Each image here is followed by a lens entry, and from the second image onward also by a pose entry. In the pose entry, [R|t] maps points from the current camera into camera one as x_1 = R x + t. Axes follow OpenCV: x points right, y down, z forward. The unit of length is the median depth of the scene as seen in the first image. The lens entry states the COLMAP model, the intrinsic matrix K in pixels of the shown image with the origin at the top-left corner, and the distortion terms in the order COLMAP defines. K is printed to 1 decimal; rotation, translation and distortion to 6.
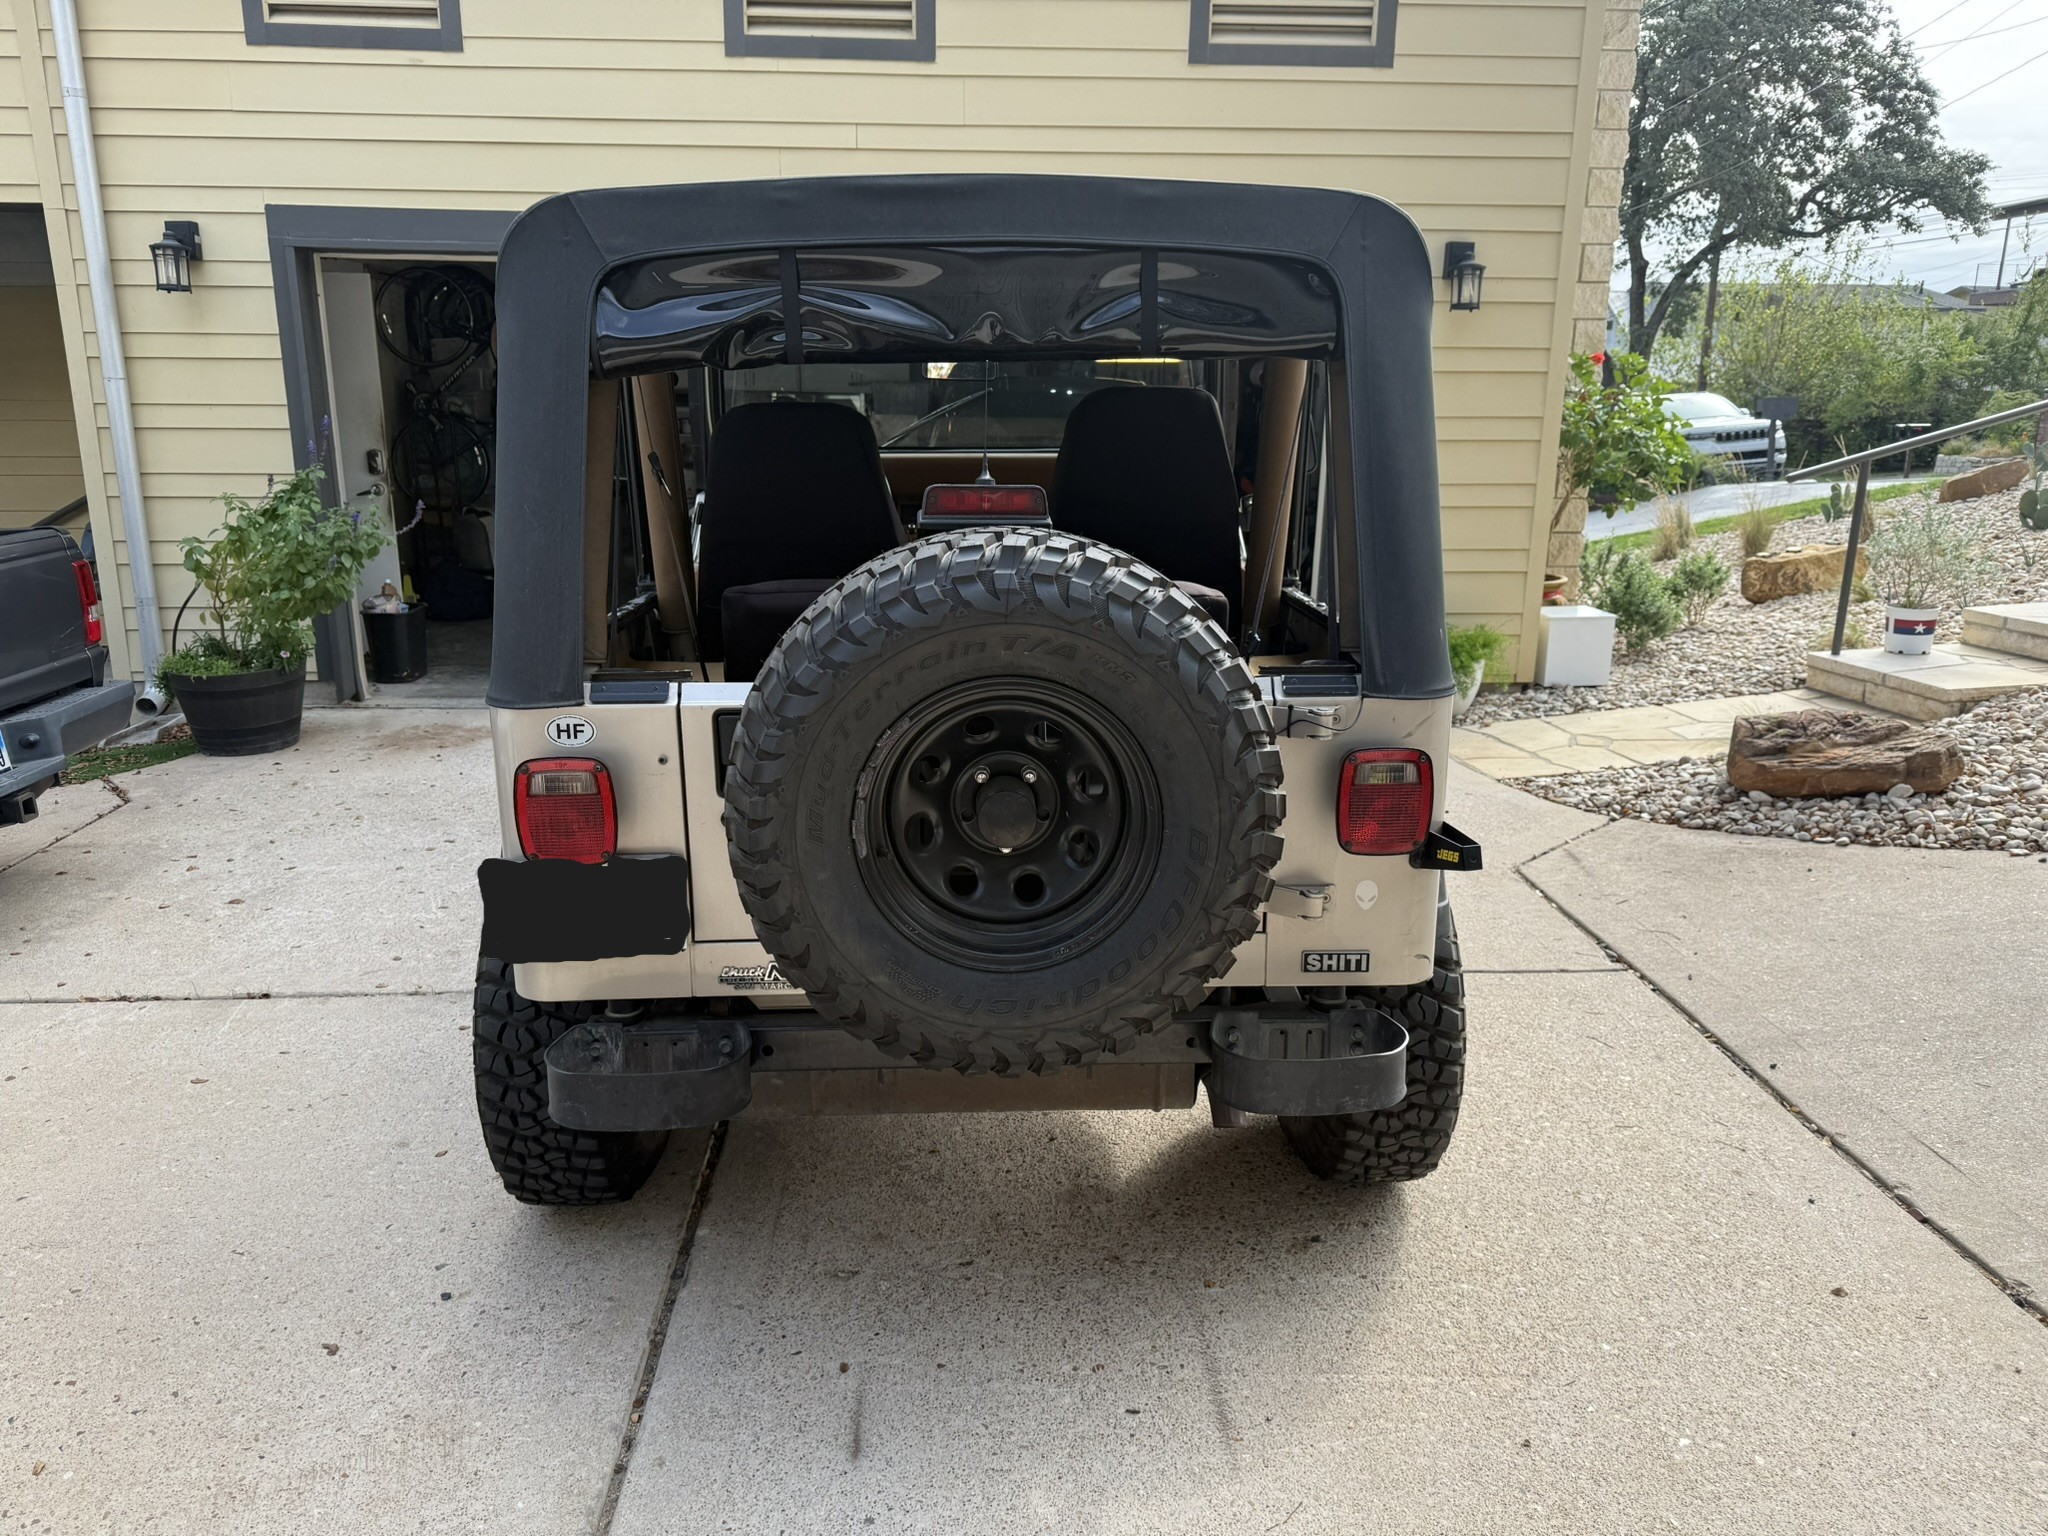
lens RADIAL K [[1452.5, 0, 1024.0], [0, 1452.5, 768.0], [0, 0, 1]] dist [0.030257, -0.001583]
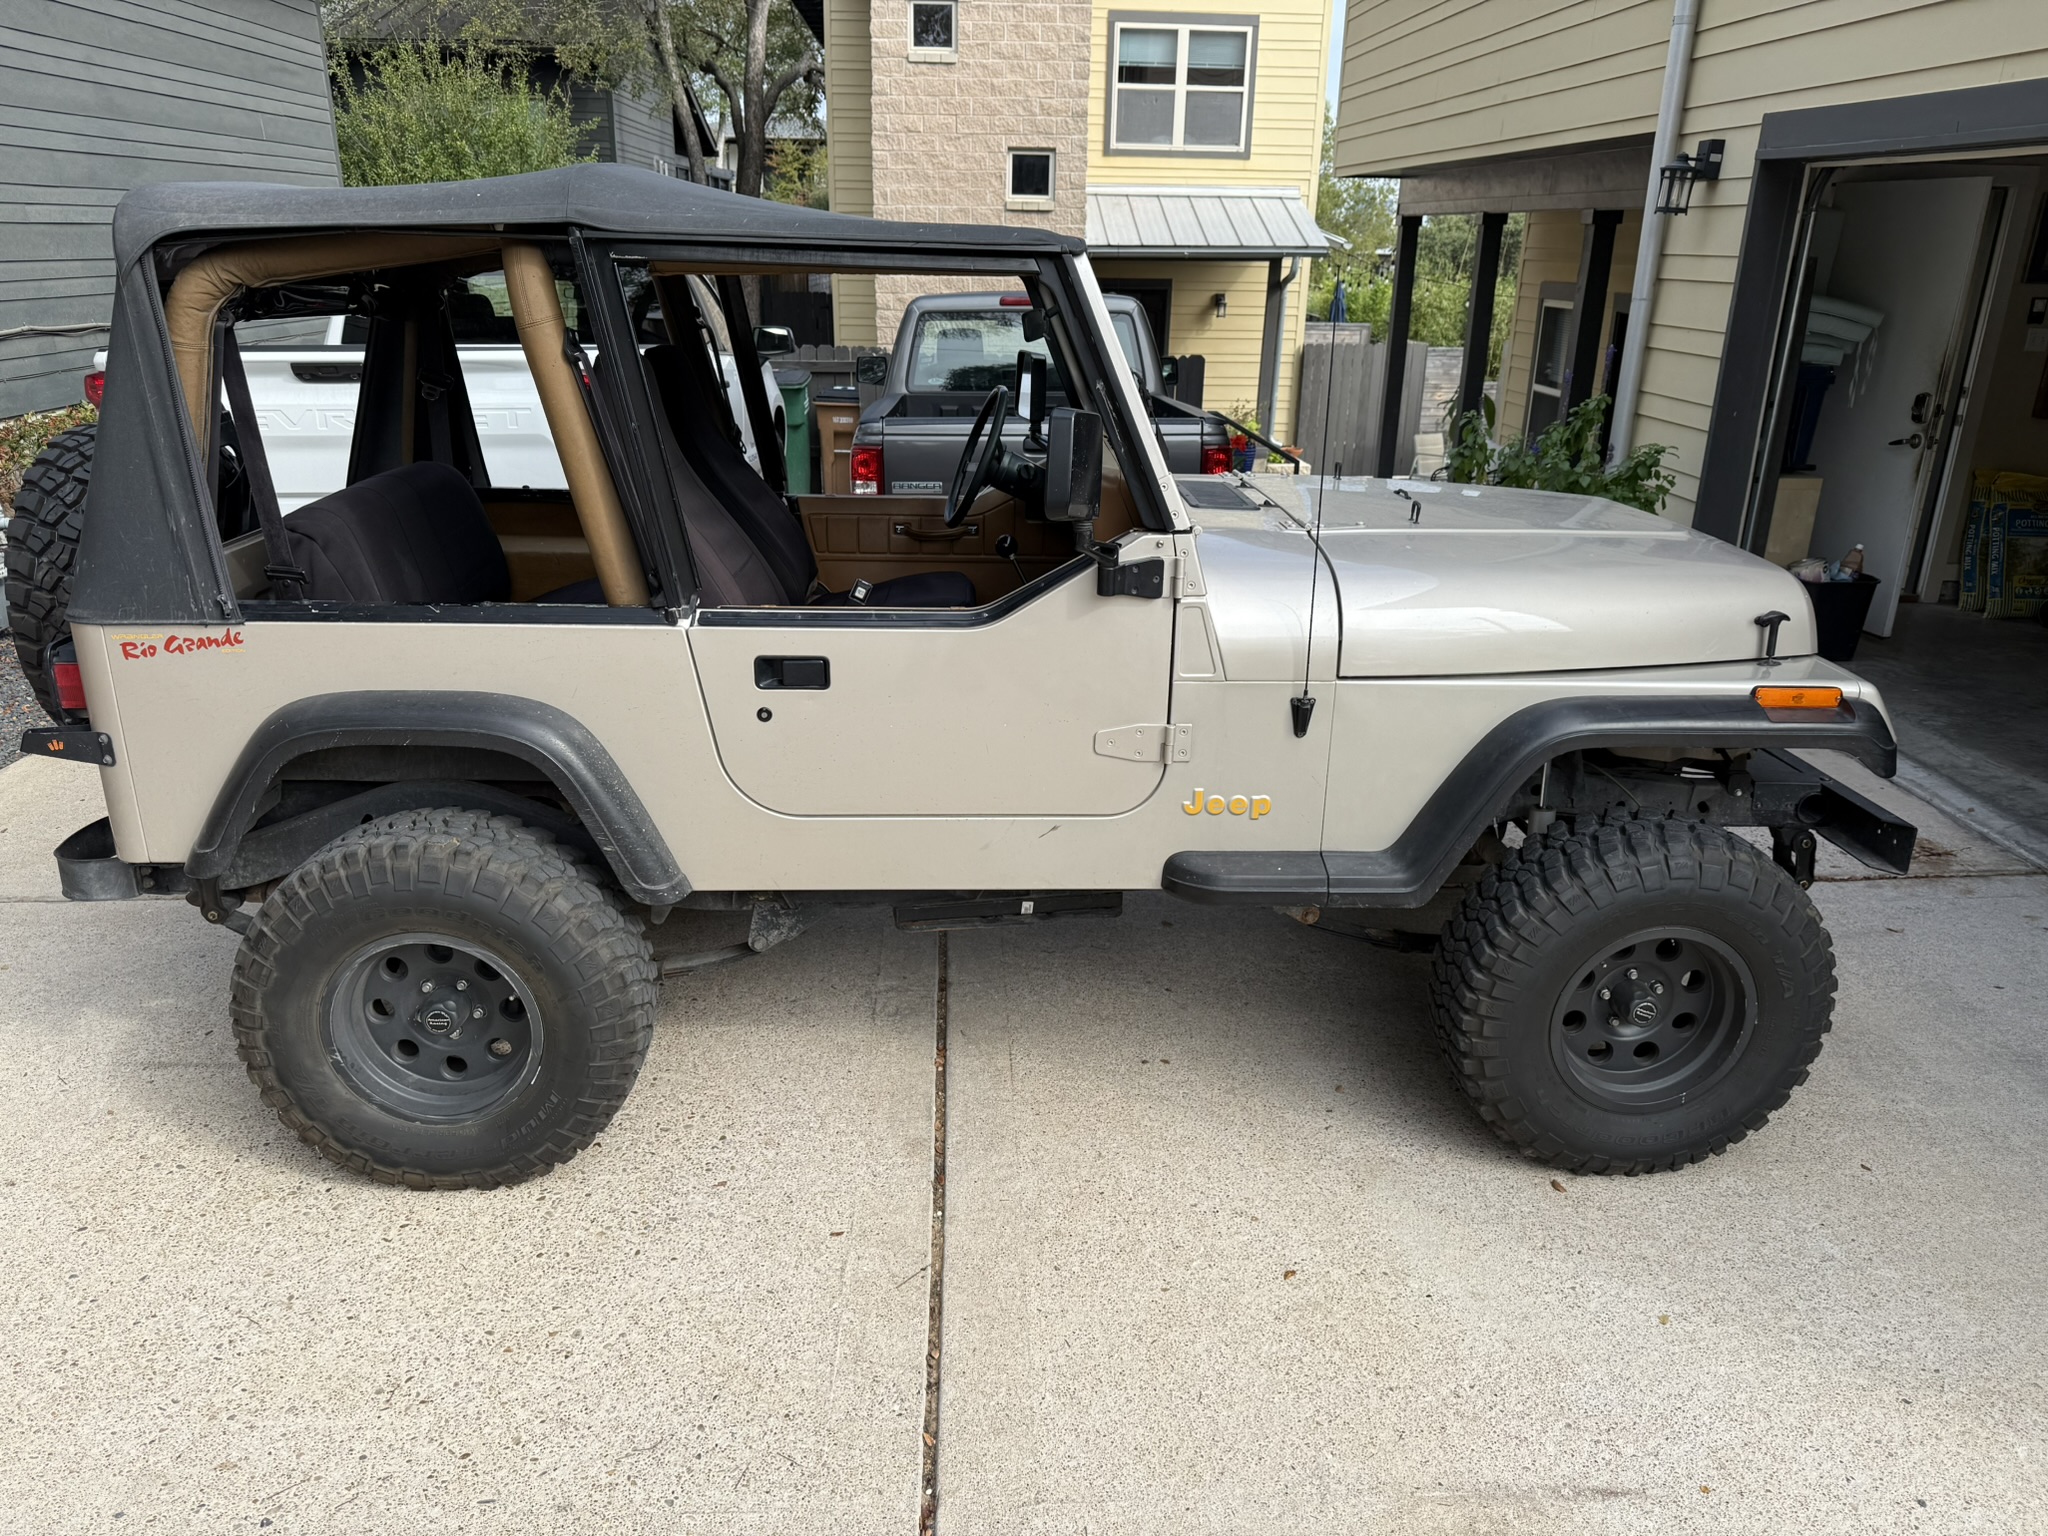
lens RADIAL K [[1452.8, 0, 1022.2], [0, 1452.8, 786.4], [0, 0, 1]] dist [-0.001290, -0.002114]
pose [[-0.011310, 0.349572, -0.936841, 0.484565], [-0.265153, 0.902313, 0.339889, -0.187632], [0.964140, 0.252250, 0.082485, 0.579134]]
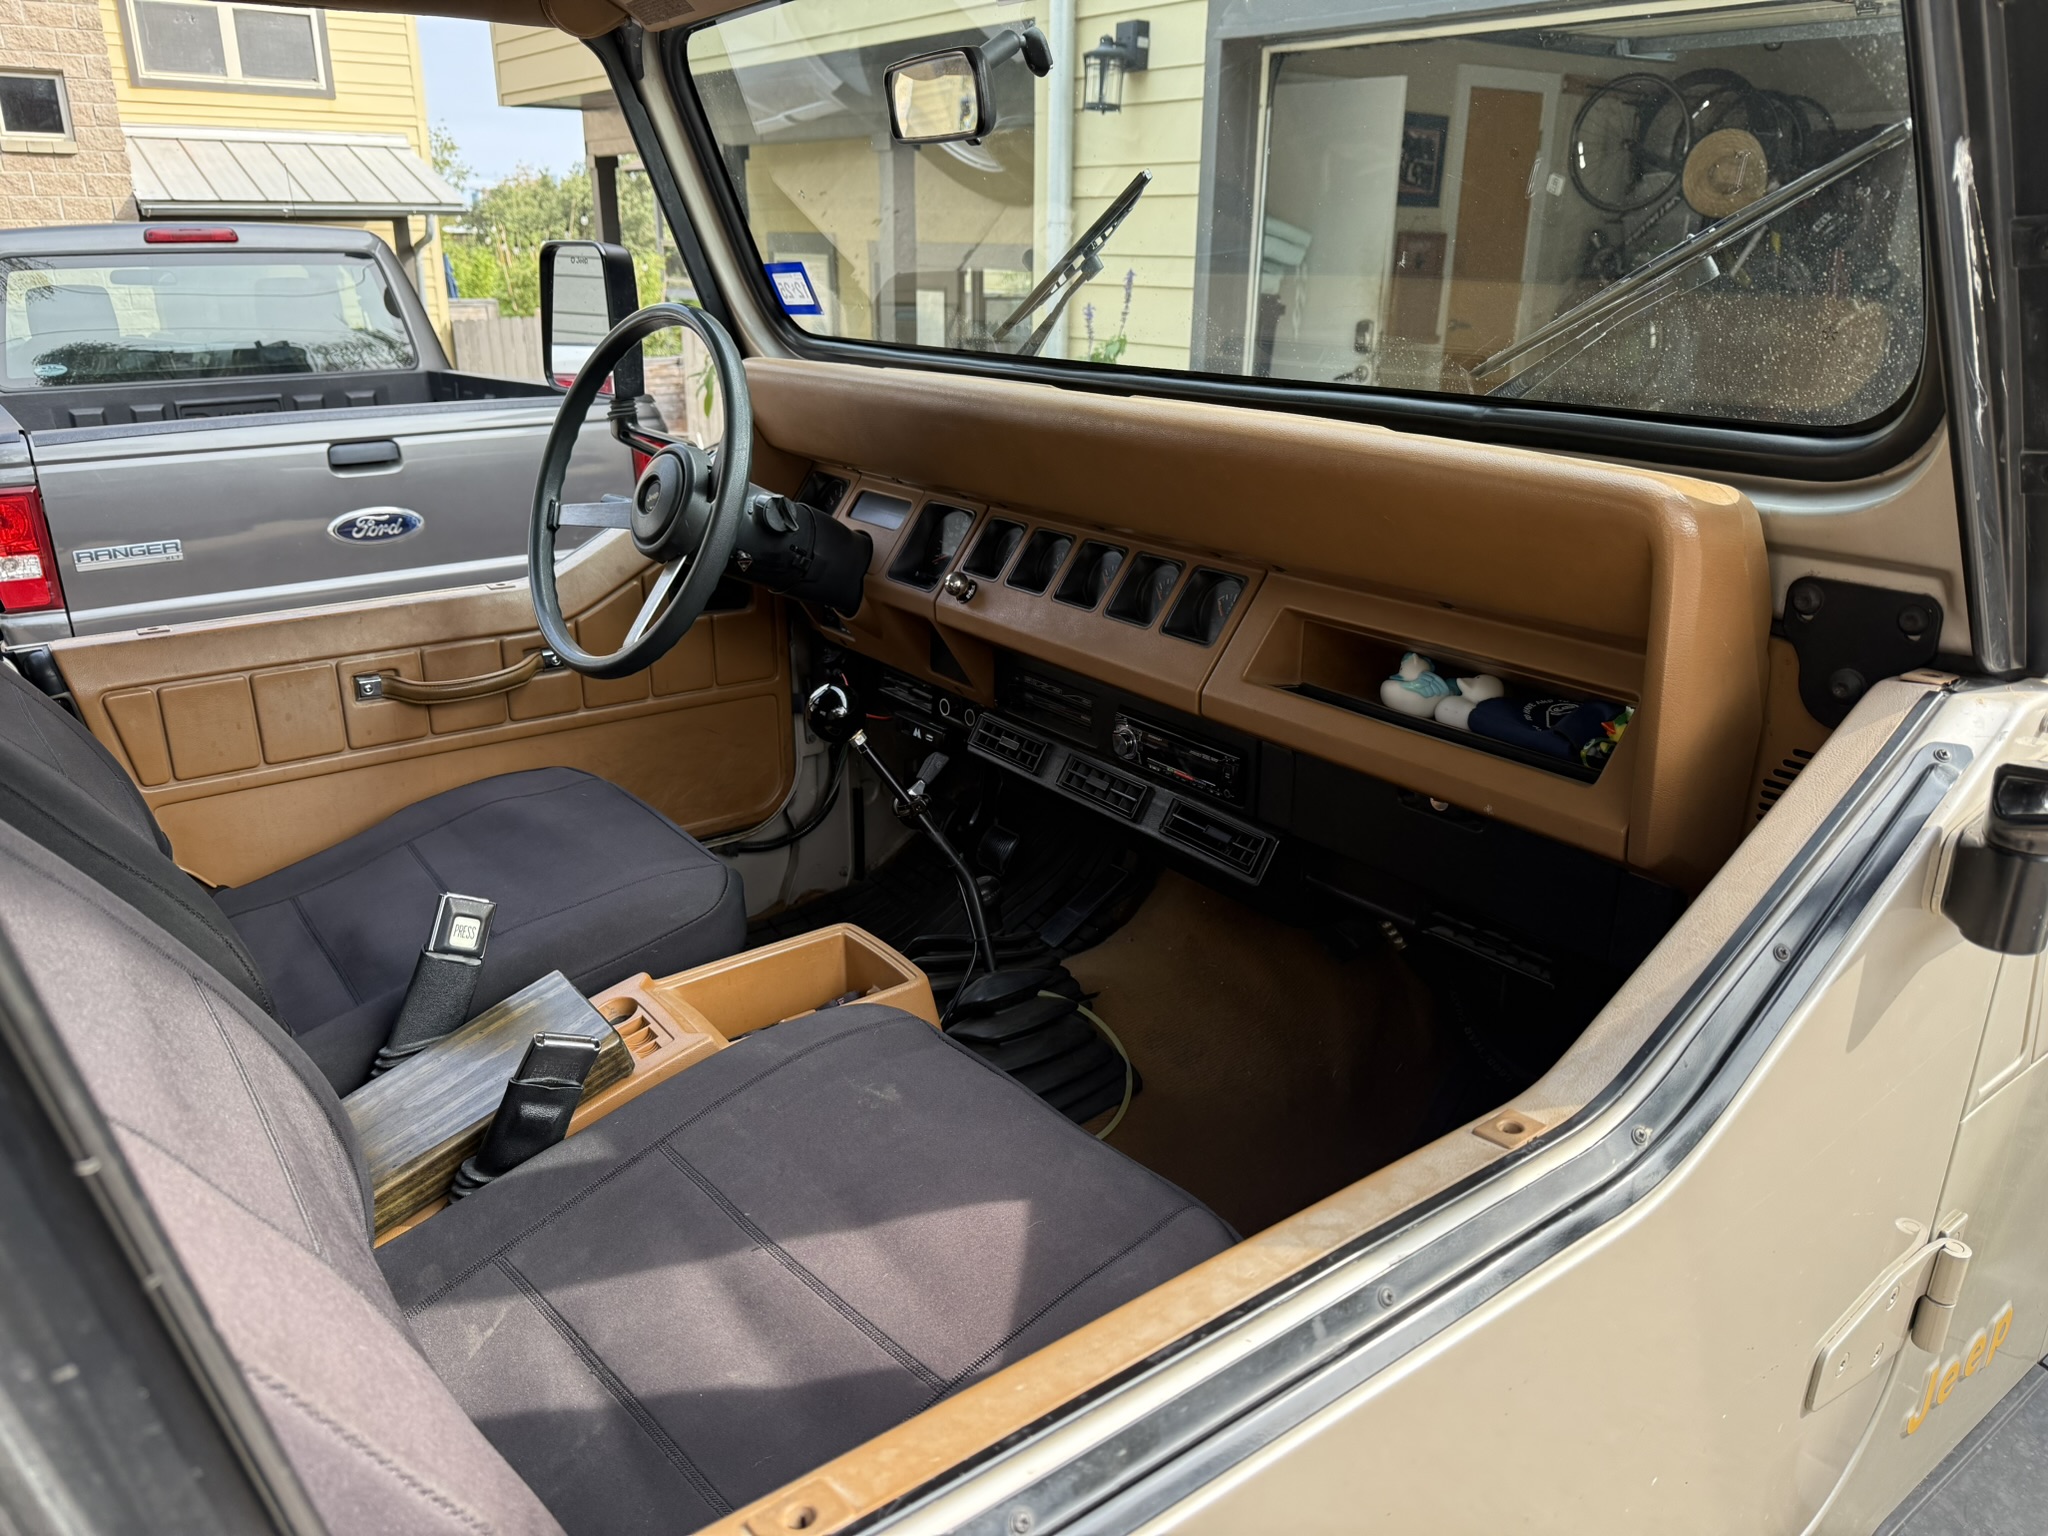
lens RADIAL K [[1452.8, 0, 1022.2], [0, 1452.8, 786.4], [0, 0, 1]] dist [-0.001290, -0.002114]
pose [[0.549252, 0.301000, -0.779565, 0.138111], [-0.221343, 0.951959, 0.211615, -0.125625], [0.805810, 0.056321, 0.589490, 0.499762]]
